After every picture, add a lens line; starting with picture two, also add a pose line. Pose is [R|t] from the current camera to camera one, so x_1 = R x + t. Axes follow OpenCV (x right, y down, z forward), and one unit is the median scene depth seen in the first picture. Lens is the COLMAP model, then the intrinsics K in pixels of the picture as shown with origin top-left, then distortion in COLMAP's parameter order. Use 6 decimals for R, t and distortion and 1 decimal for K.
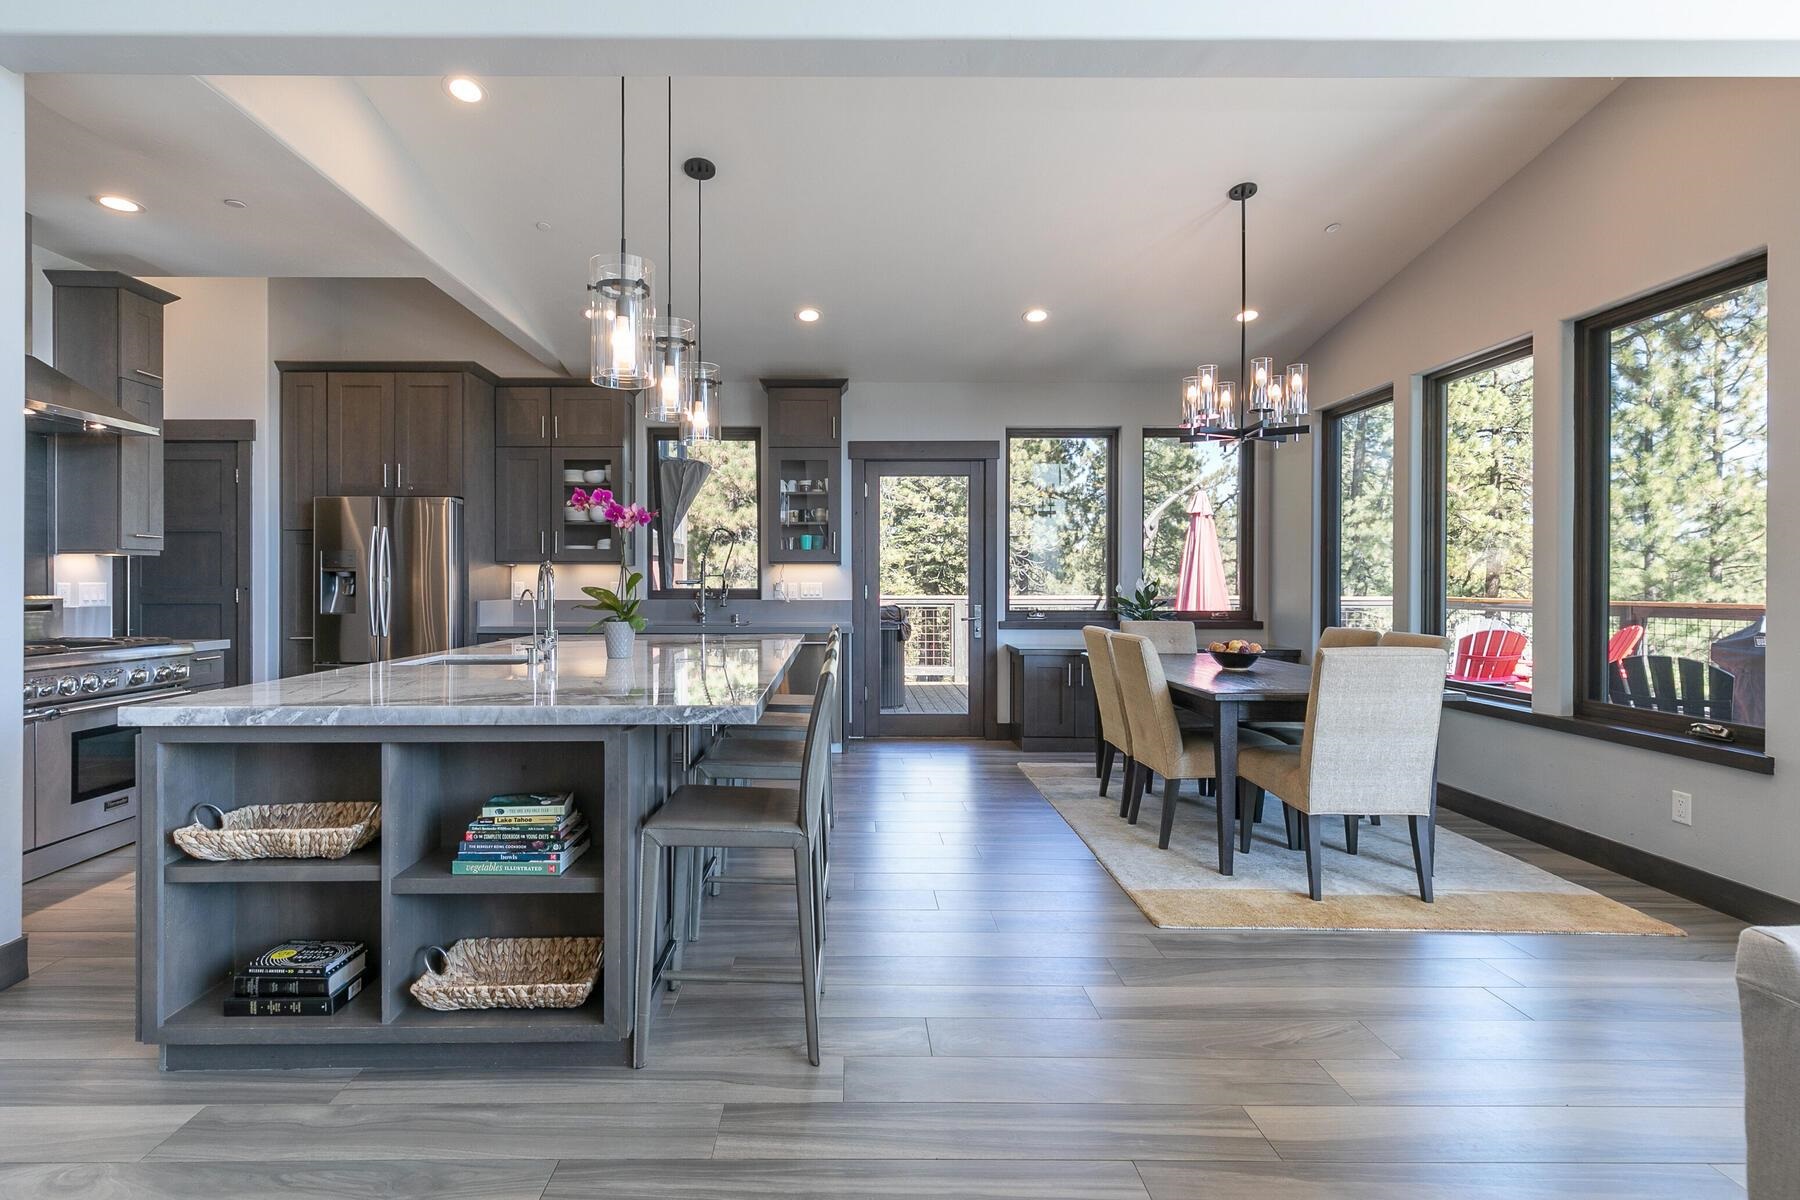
lens RADIAL K [[877.5, 0, 850.9], [0, 877.5, 598.8], [0, 0, 1]] dist [0.002682, 0.000441]
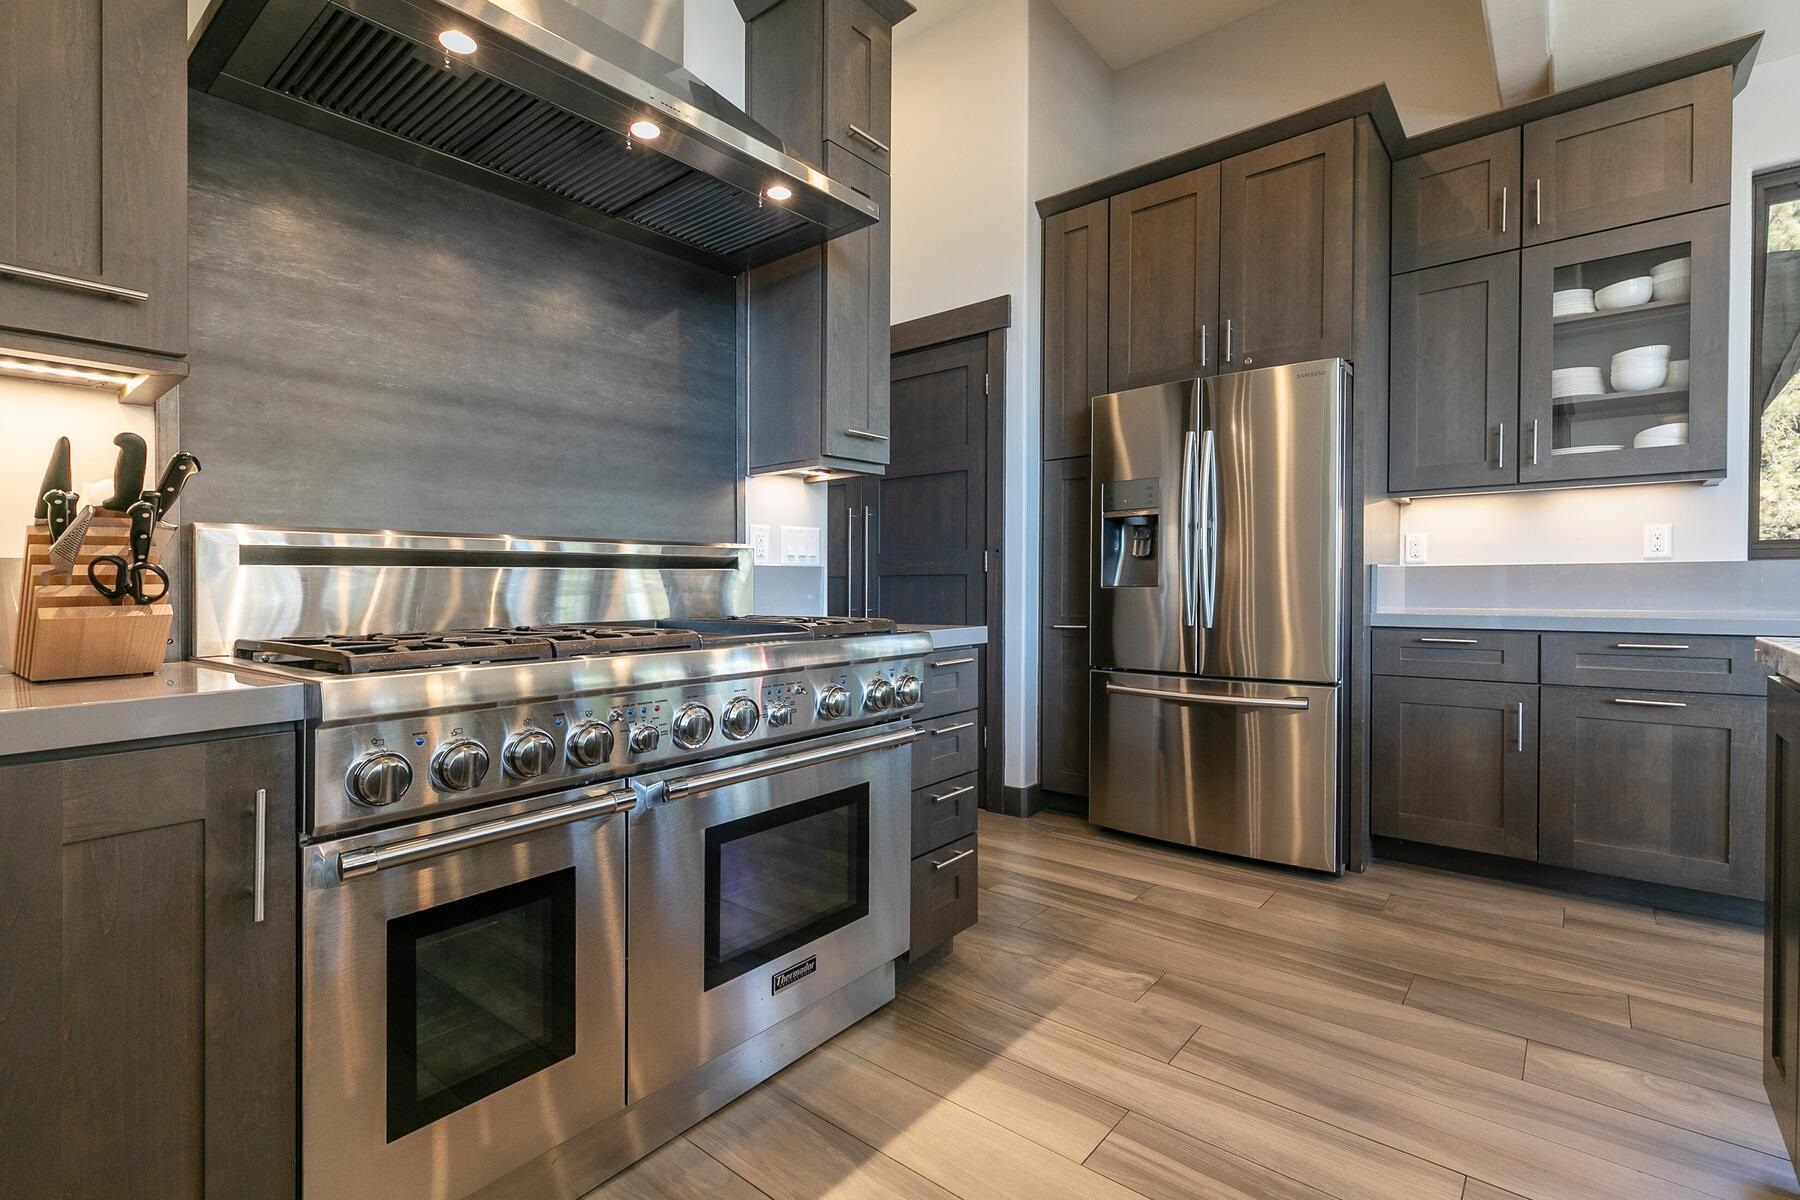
lens RADIAL K [[836.0, 0, 900.0], [0, 836.0, 600.0], [0, 0, 1]] dist [-0.001863, -0.000210]
pose [[0.771460, 0.006888, -0.636241, -0.339001], [-0.003265, 0.999971, 0.006867, 0.021638], [0.636270, -0.003221, 0.771460, 0.459682]]
